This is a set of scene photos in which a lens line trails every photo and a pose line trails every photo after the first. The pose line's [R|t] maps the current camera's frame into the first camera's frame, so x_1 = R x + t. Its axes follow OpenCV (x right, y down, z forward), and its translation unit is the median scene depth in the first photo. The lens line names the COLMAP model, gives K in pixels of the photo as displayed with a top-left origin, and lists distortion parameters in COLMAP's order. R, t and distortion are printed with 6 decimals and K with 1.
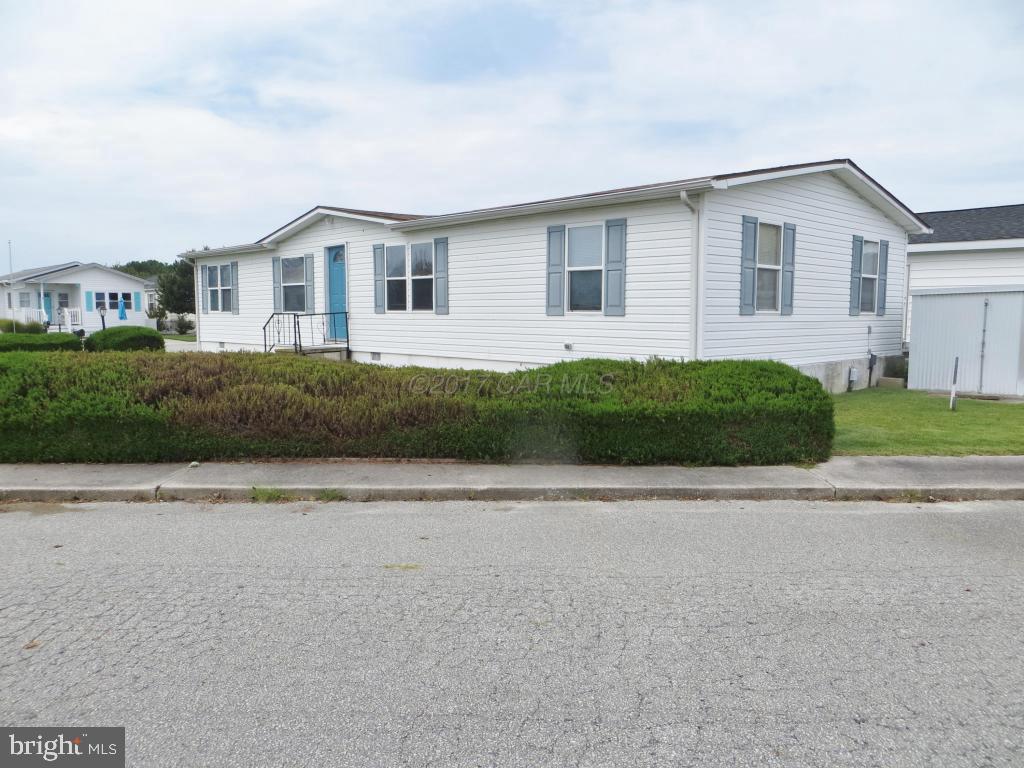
lens RADIAL K [[764.7, 0, 513.5], [0, 764.7, 389.3], [0, 0, 1]] dist [-0.025207, 0.002000]
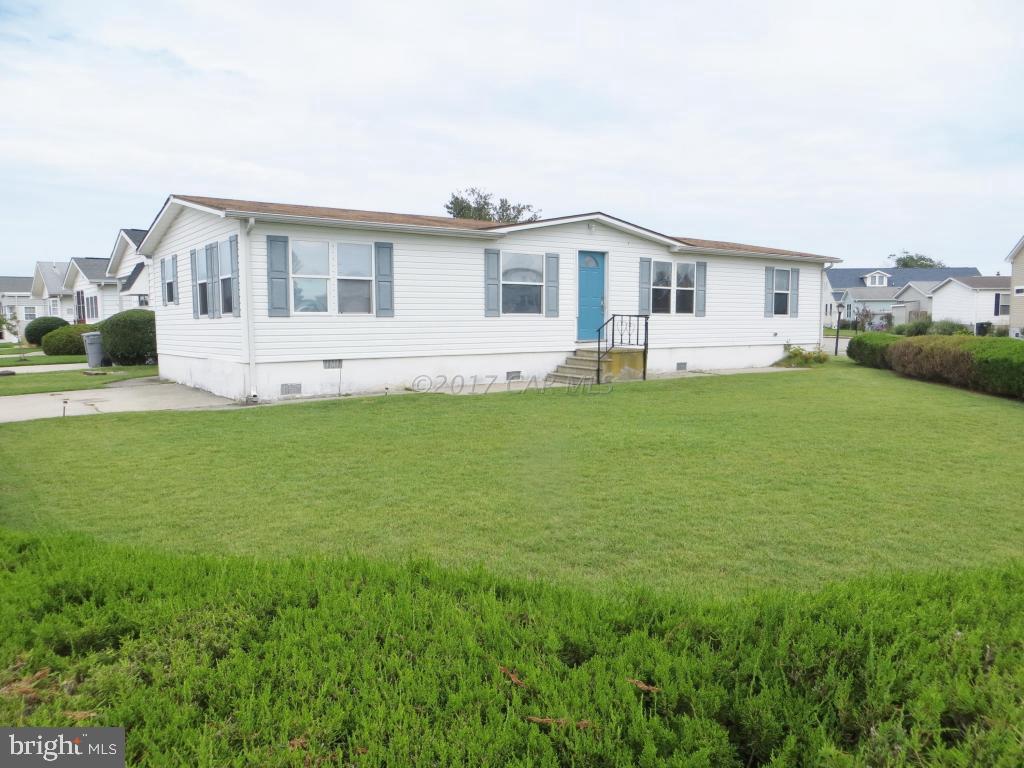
lens RADIAL K [[764.7, 0, 506.6], [0, 764.7, 382.8], [0, 0, 1]] dist [-0.025207, 0.002000]
pose [[0.129710, -0.088699, 0.987577, -1.454635], [0.097821, 0.992277, 0.076273, -0.112990], [-0.986715, 0.086713, 0.137385, 1.110974]]
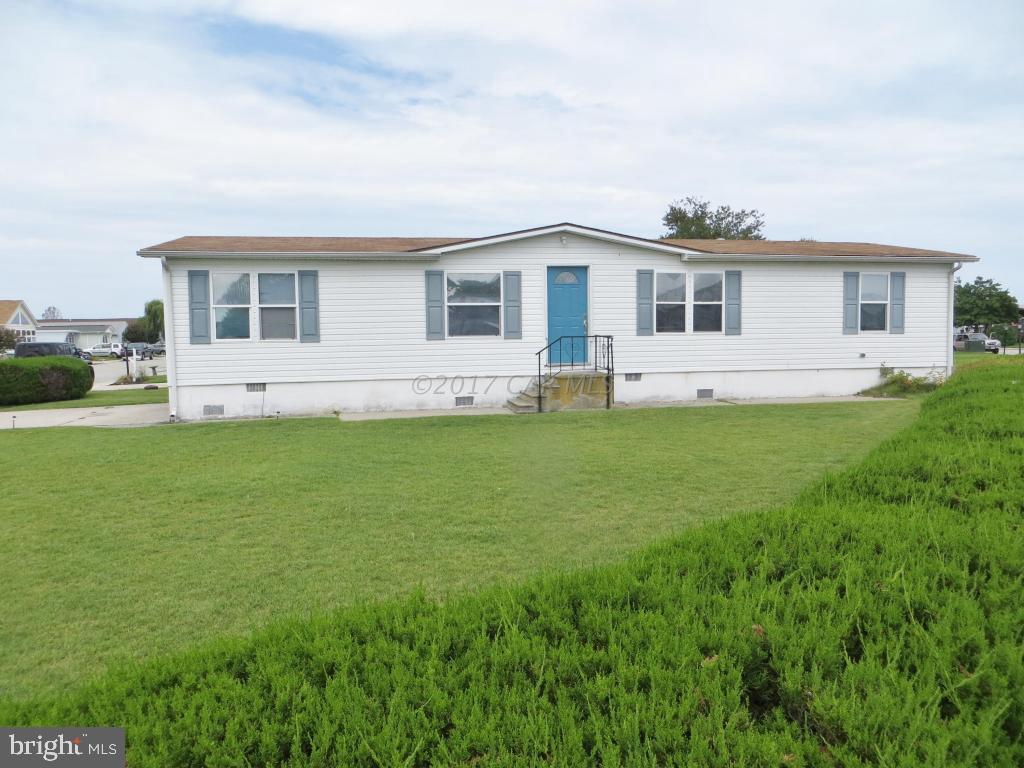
lens RADIAL K [[764.7, 0, 498.3], [0, 764.7, 409.1], [0, 0, 1]] dist [-0.025207, 0.002000]
pose [[0.531865, -0.090811, 0.841946, -1.228897], [0.100002, 0.994012, 0.044040, -0.069040], [-0.840904, 0.060773, 0.537761, 0.644200]]
